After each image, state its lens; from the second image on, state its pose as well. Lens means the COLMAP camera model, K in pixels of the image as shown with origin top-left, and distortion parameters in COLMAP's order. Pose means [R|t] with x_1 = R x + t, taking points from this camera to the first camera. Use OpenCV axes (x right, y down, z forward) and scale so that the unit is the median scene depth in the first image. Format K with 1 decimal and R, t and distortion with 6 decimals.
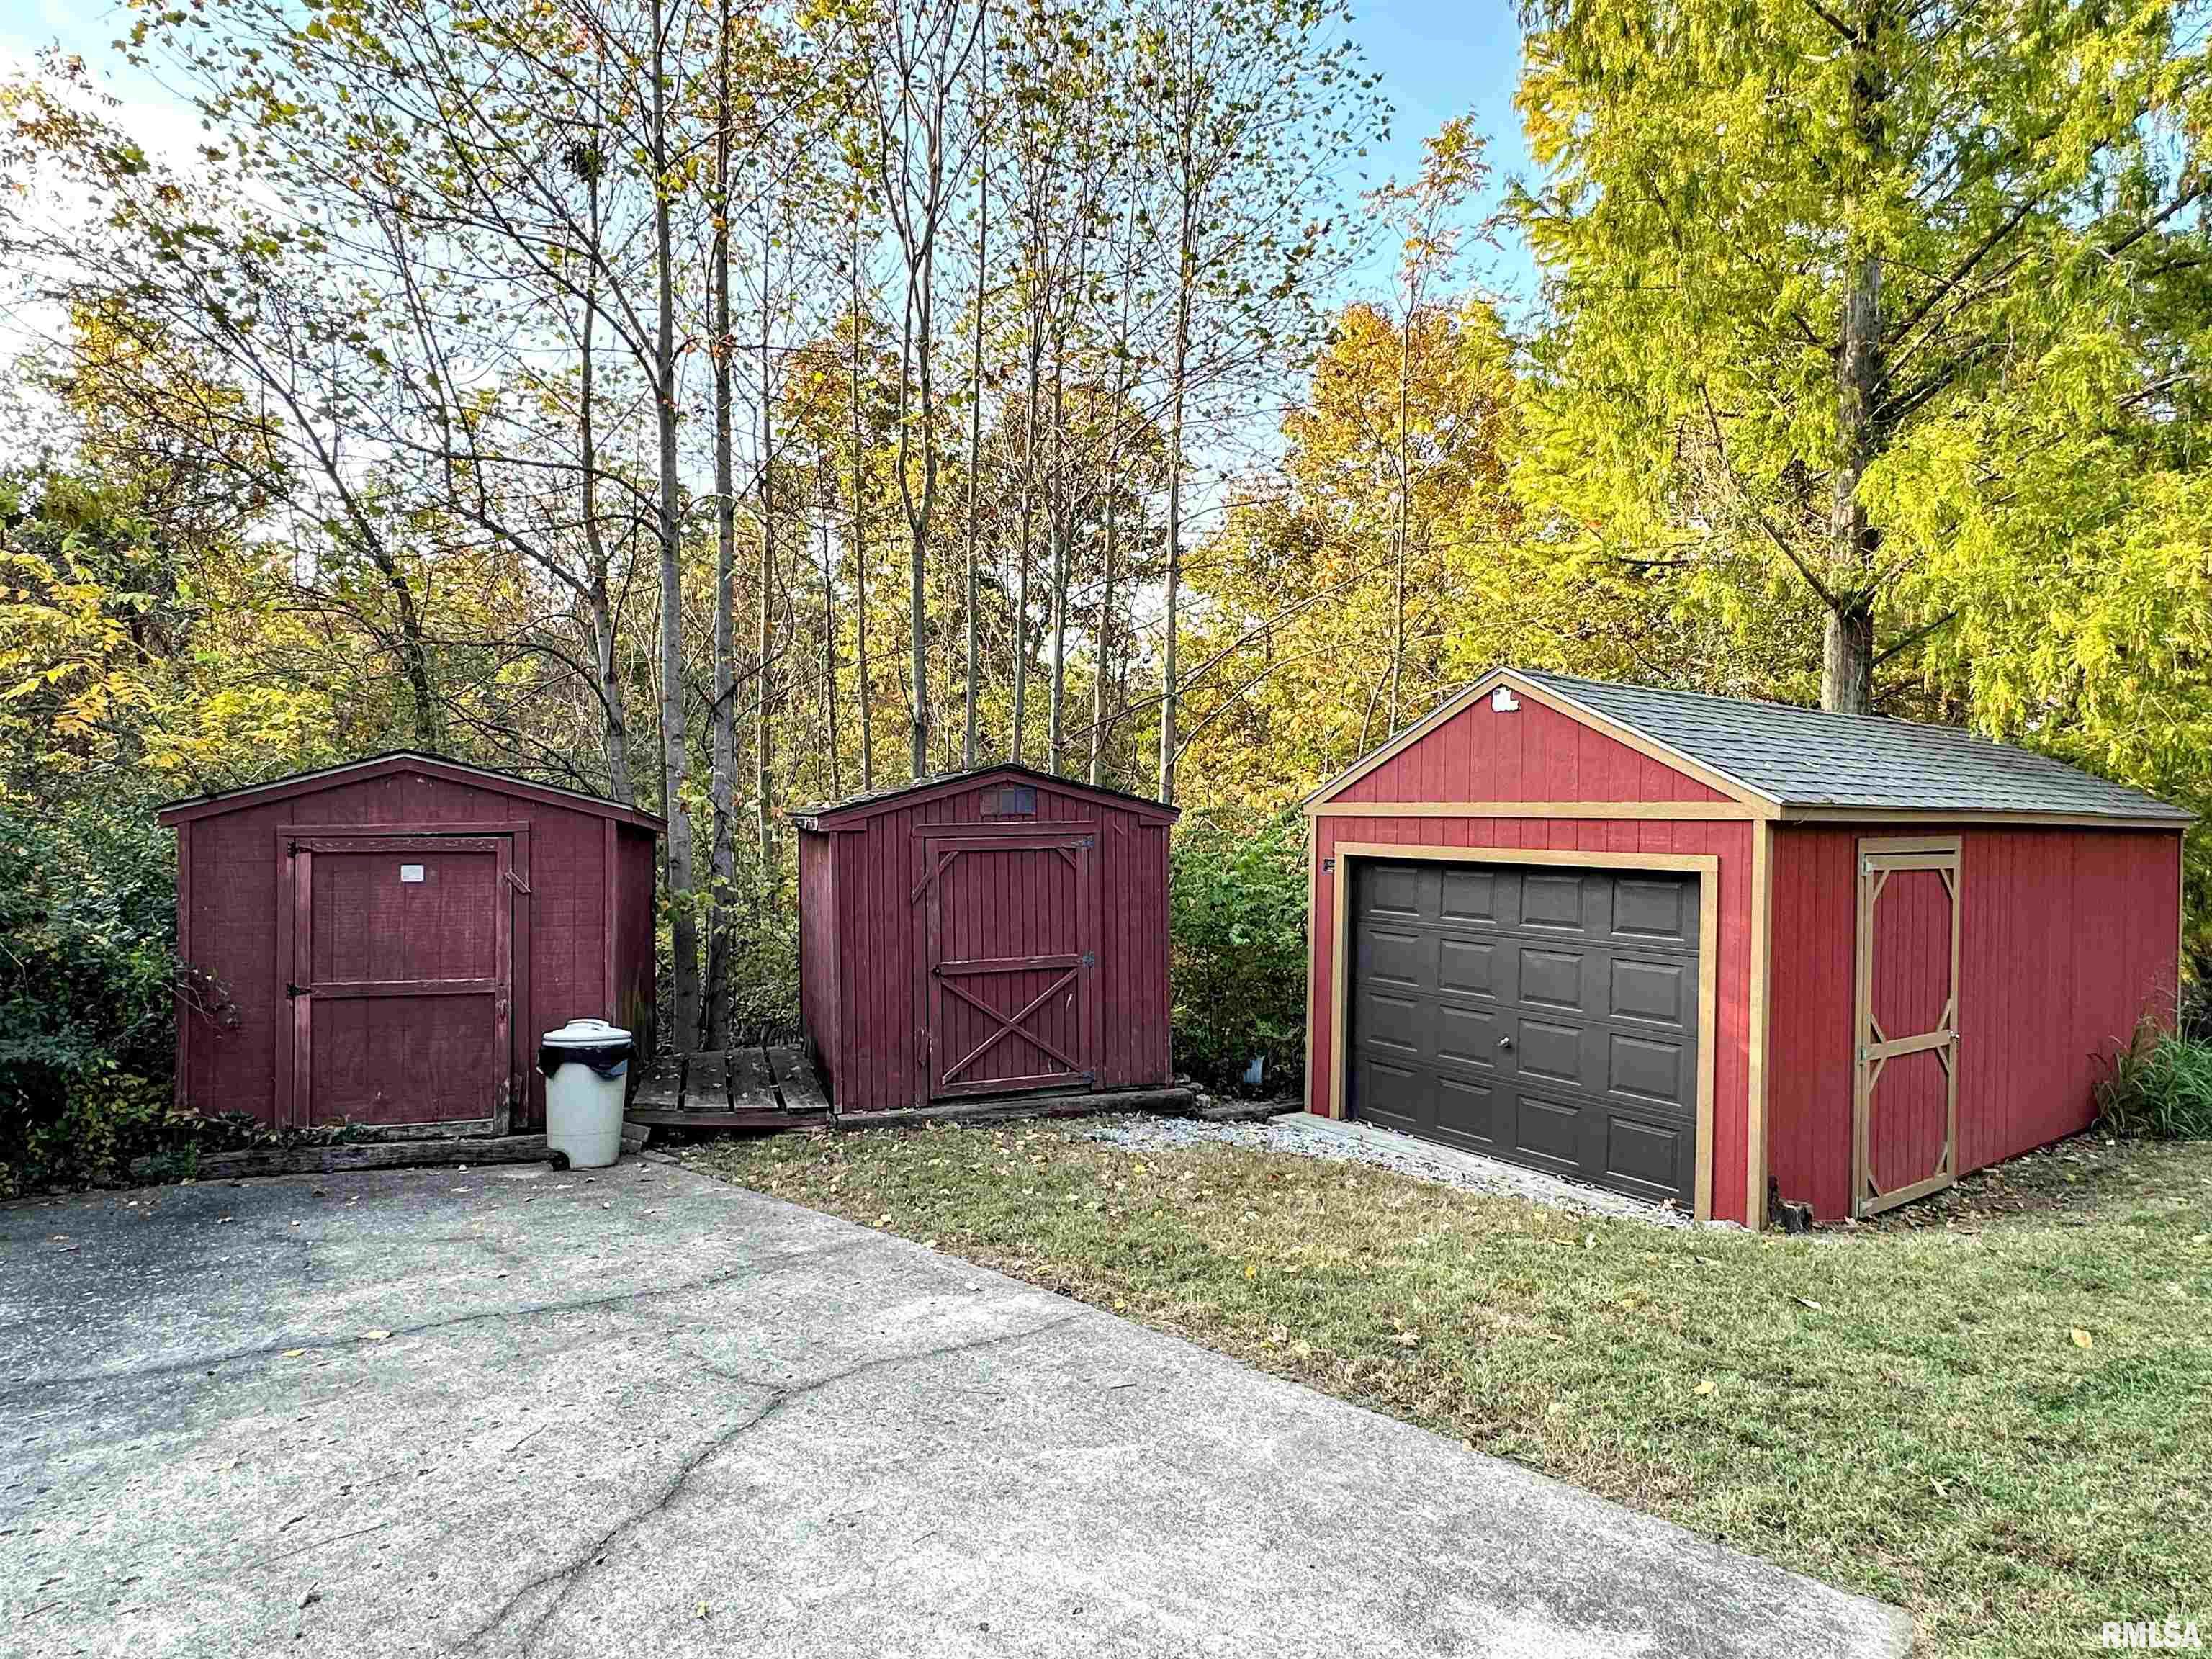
lens RADIAL K [[1244.4, 0, 1107.2], [0, 1244.4, 833.1], [0, 0, 1]] dist [-0.002655, 0.000939]
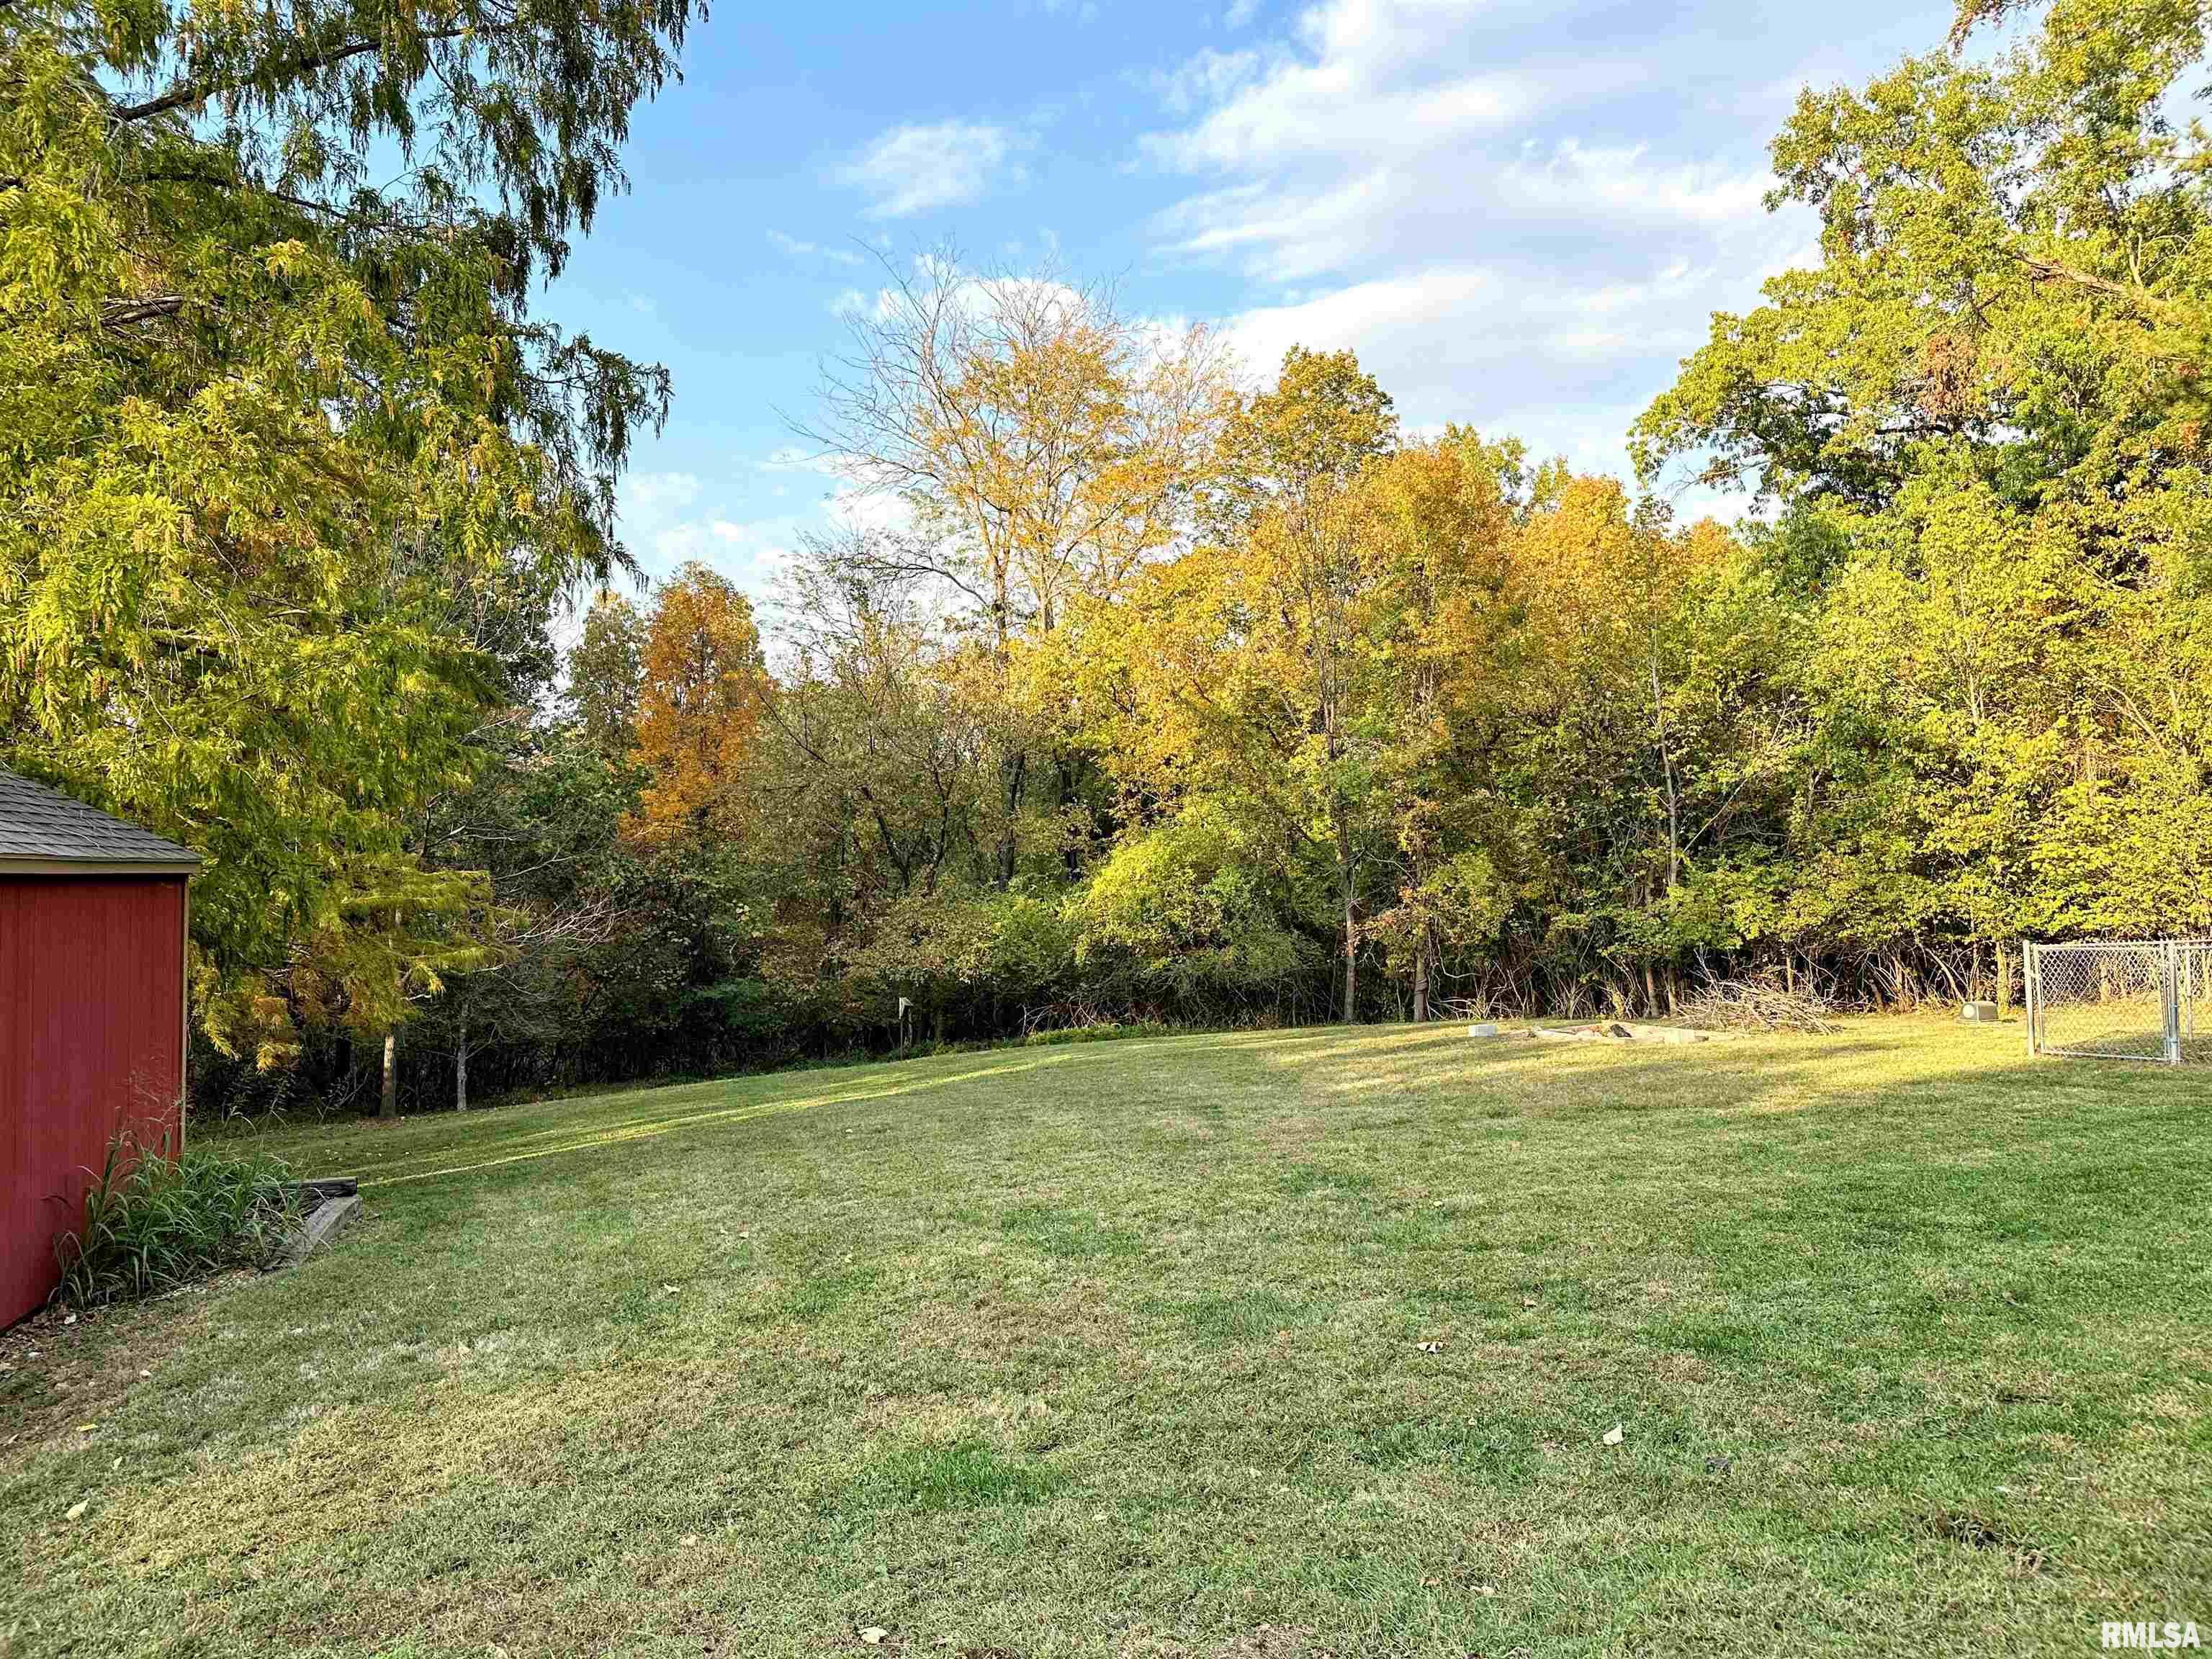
lens RADIAL K [[1524.8, 0, 1106.0], [0, 1524.8, 829.5], [0, 0, 1]] dist [0.160531, -0.222698]
pose [[0.370100, 0.012303, 0.928911, 0.187479], [0.011267, 0.999779, -0.017731, -0.008132], [-0.928924, 0.017028, 0.369879, 0.112128]]
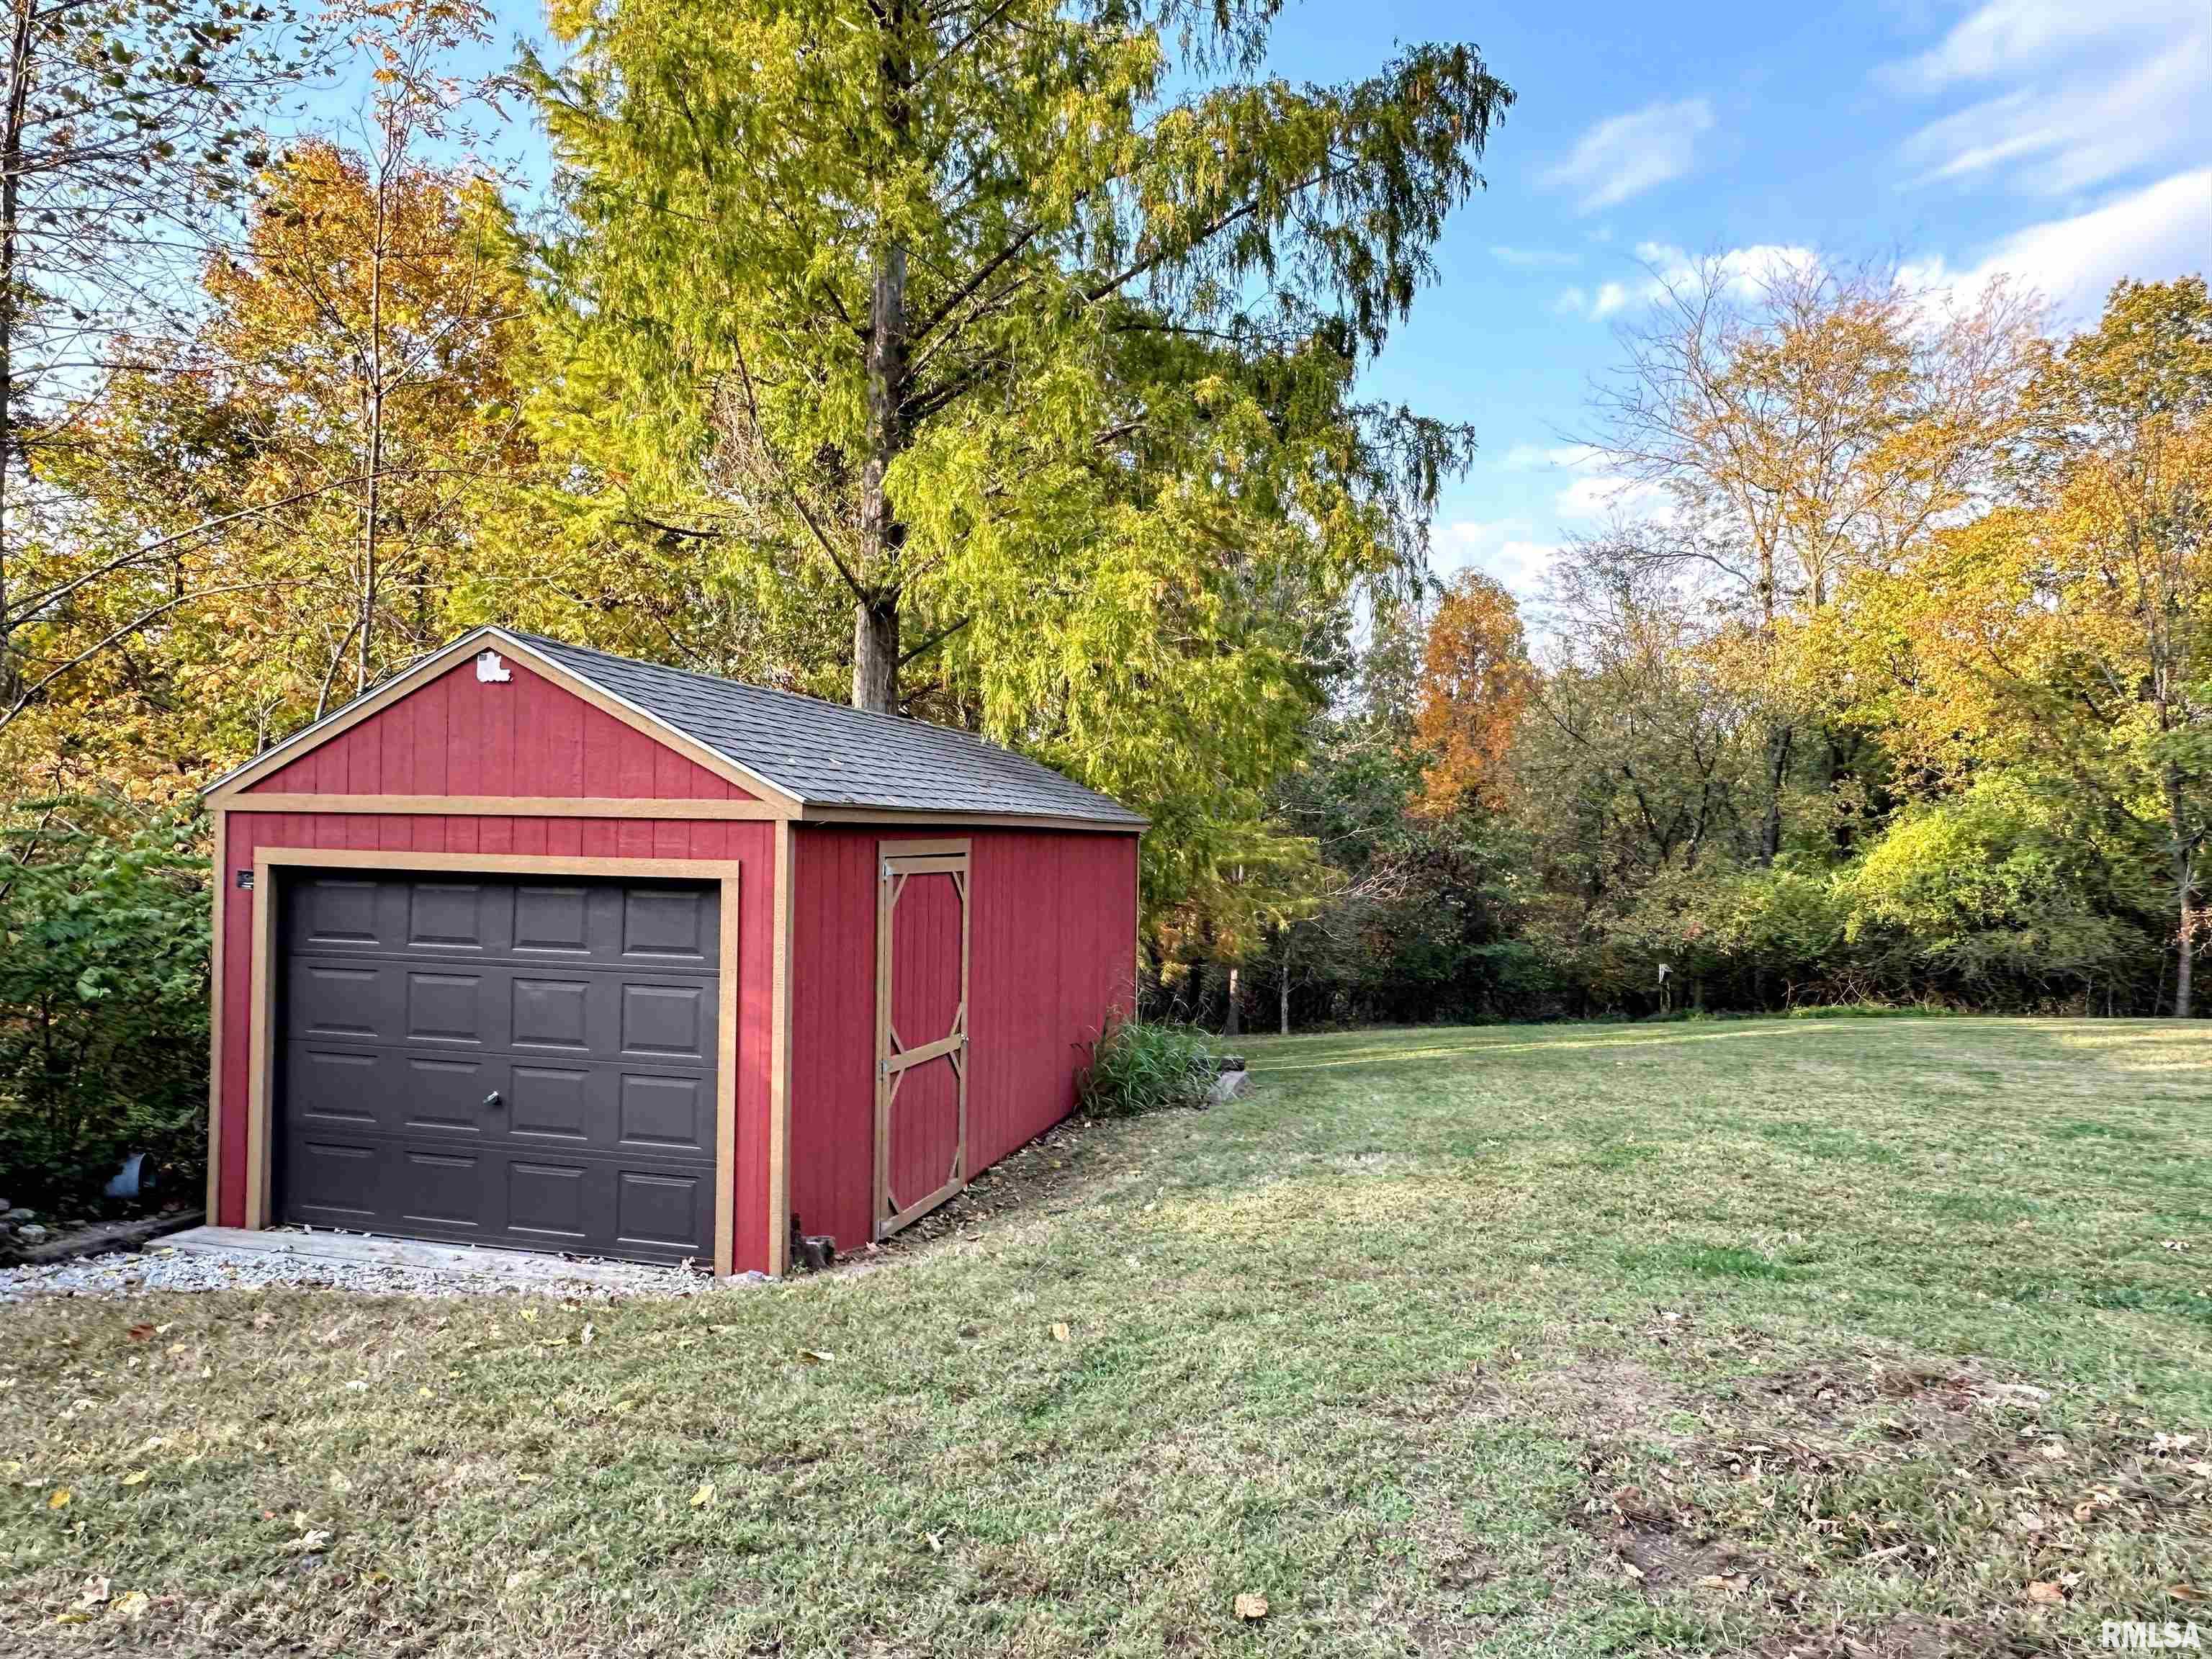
lens RADIAL K [[1424.0, 0, 1110.9], [0, 1424.0, 837.0], [0, 0, 1]] dist [-0.007078, 0.001440]
pose [[0.769848, 0.000146, 0.638228, 0.039133], [0.000381, 1.000000, -0.000689, 0.001875], [-0.638228, 0.000773, 0.769847, 0.041874]]
